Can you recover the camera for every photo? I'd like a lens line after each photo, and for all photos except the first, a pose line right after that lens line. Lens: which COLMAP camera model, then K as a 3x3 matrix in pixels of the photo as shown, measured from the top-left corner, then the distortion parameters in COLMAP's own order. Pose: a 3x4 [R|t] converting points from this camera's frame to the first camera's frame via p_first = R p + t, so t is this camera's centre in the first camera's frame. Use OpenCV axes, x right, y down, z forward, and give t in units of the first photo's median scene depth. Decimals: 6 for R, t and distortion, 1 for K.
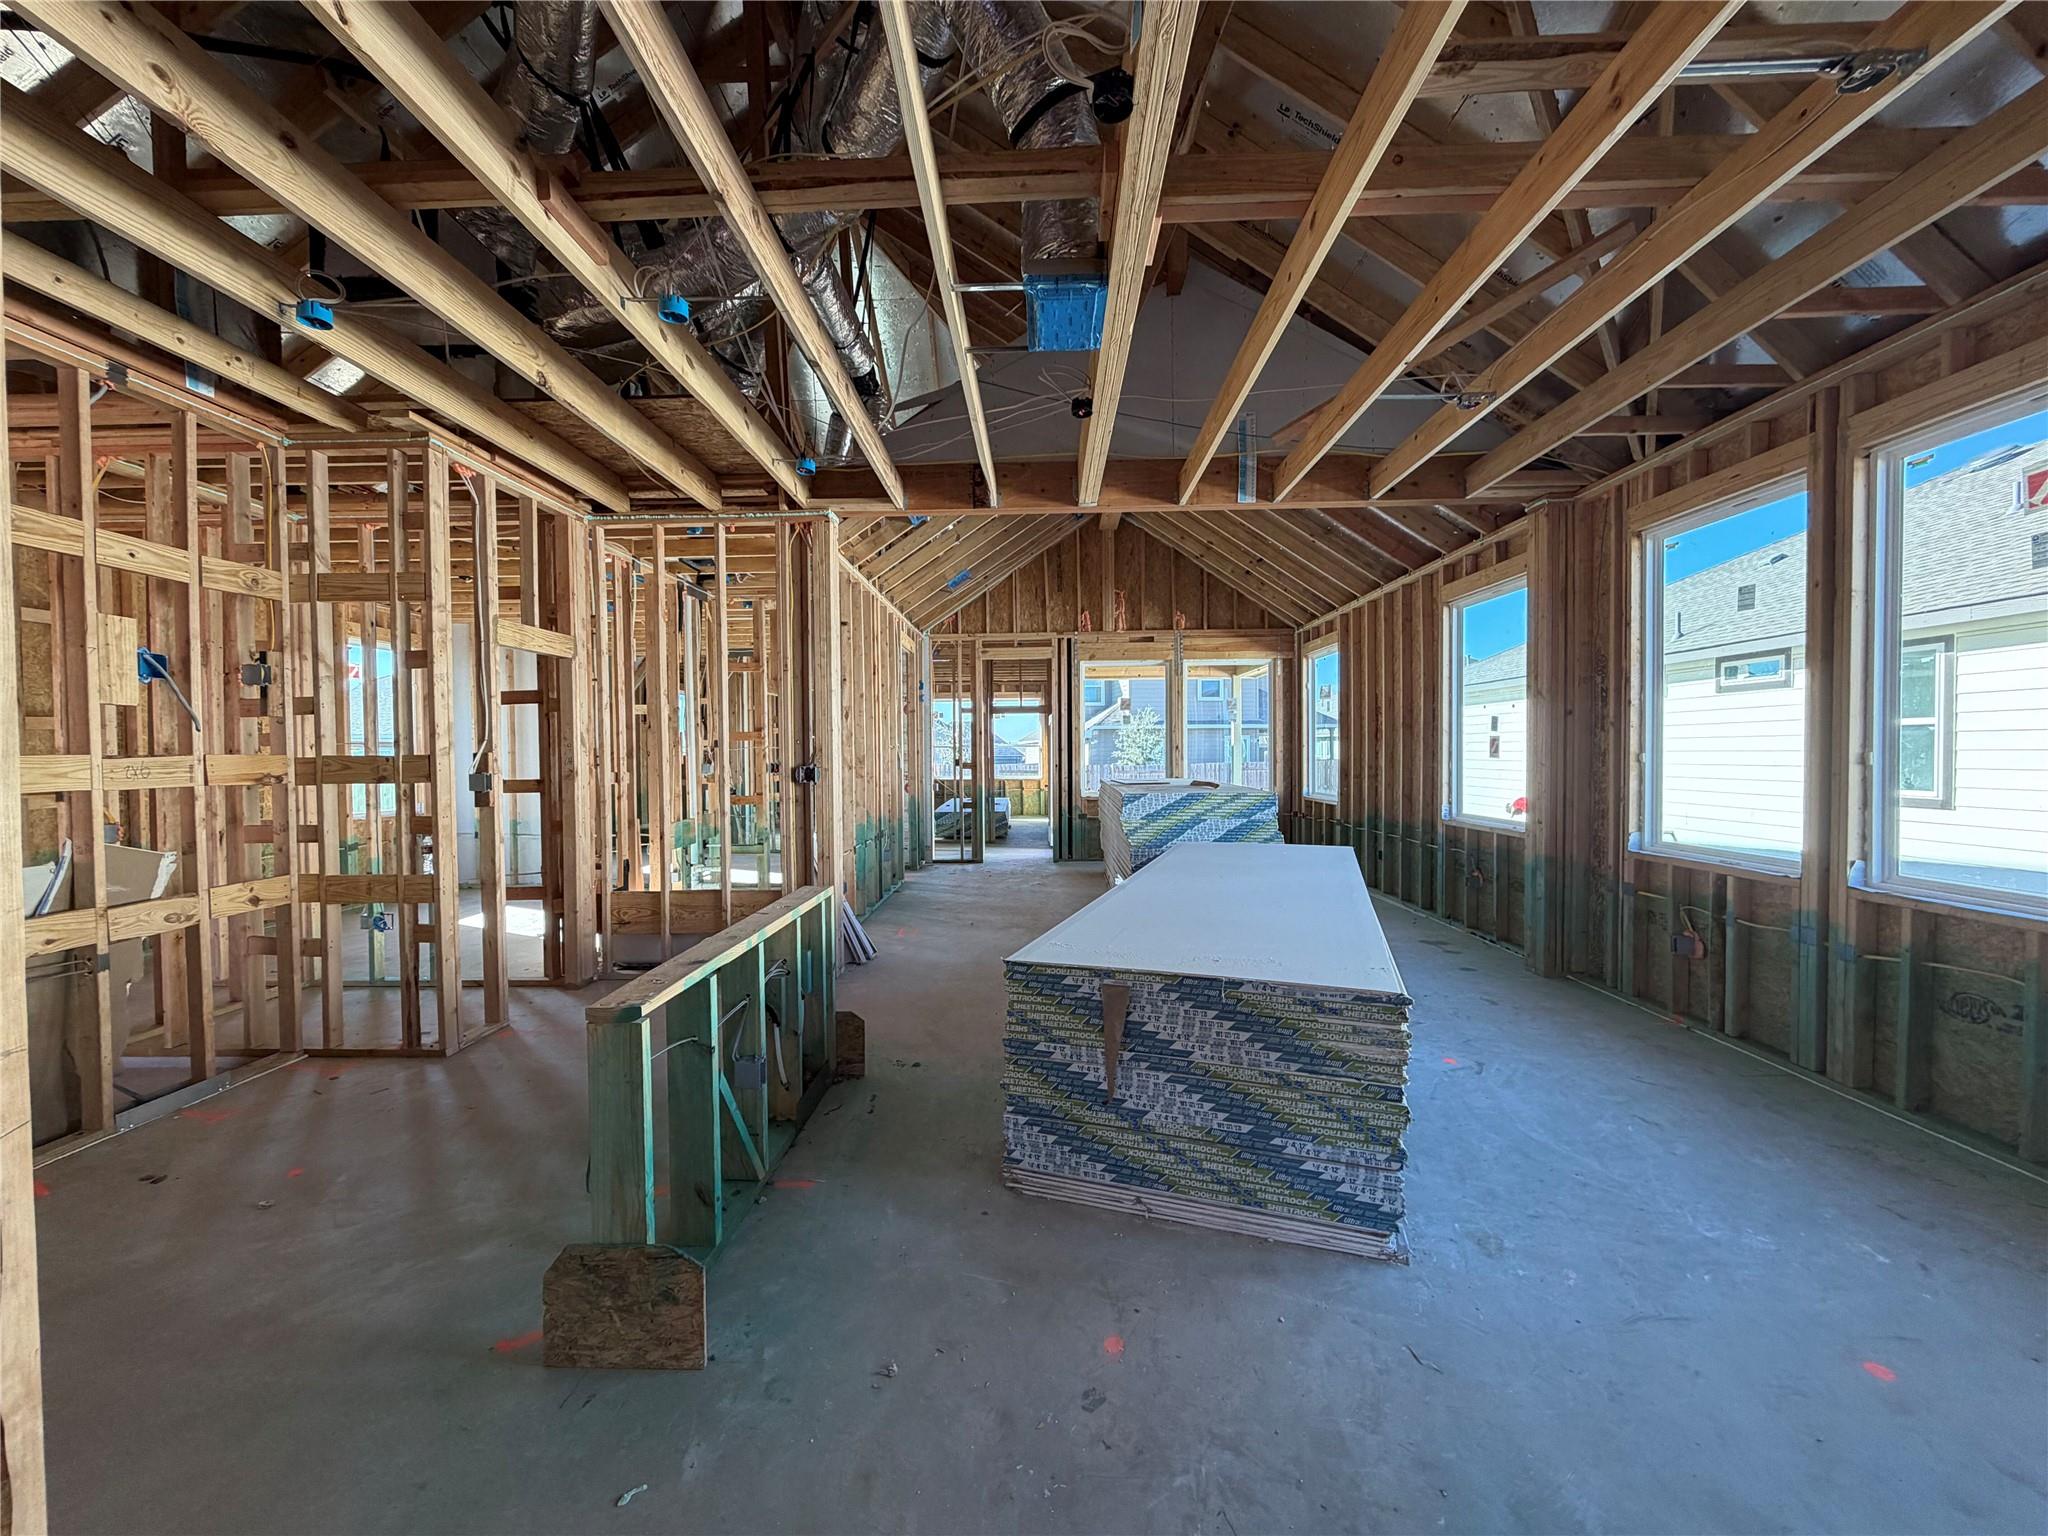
lens RADIAL K [[821.7, 0, 1016.6], [0, 821.7, 771.9], [0, 0, 1]] dist [-0.002365, 0.000184]
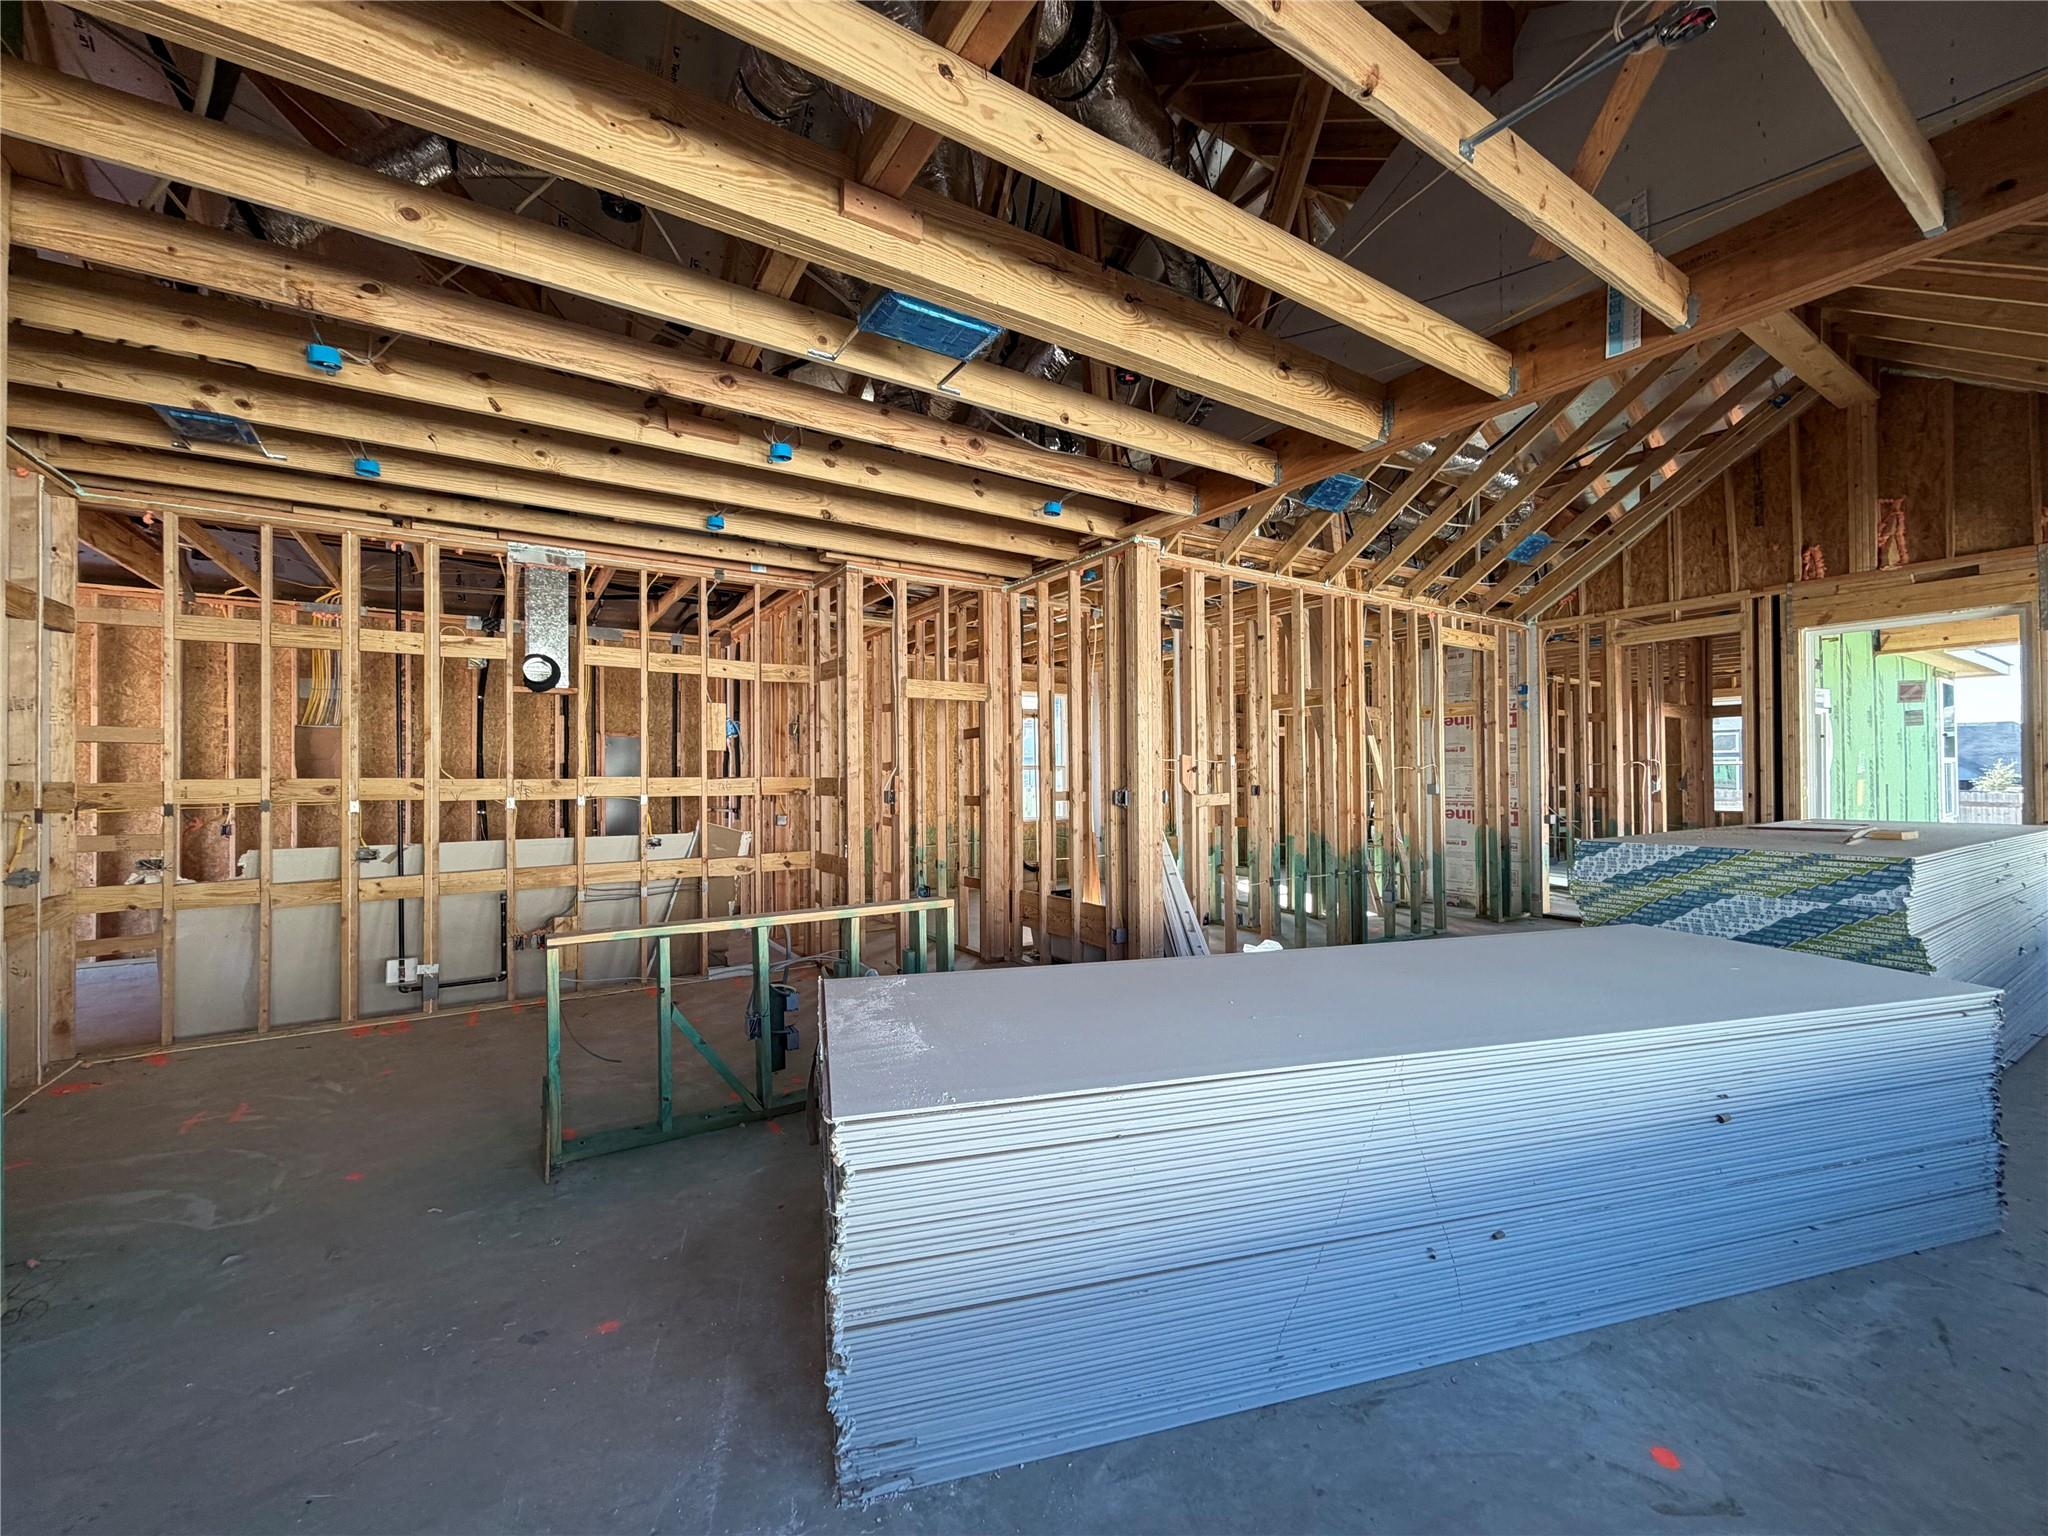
lens RADIAL K [[821.7, 0, 1021.6], [0, 821.7, 769.9], [0, 0, 1]] dist [-0.002365, 0.000184]
pose [[0.559473, -0.002187, -0.828846, 0.428690], [-0.019145, 0.999696, -0.015560, -0.010766], [0.828627, 0.024574, 0.559261, 0.267947]]
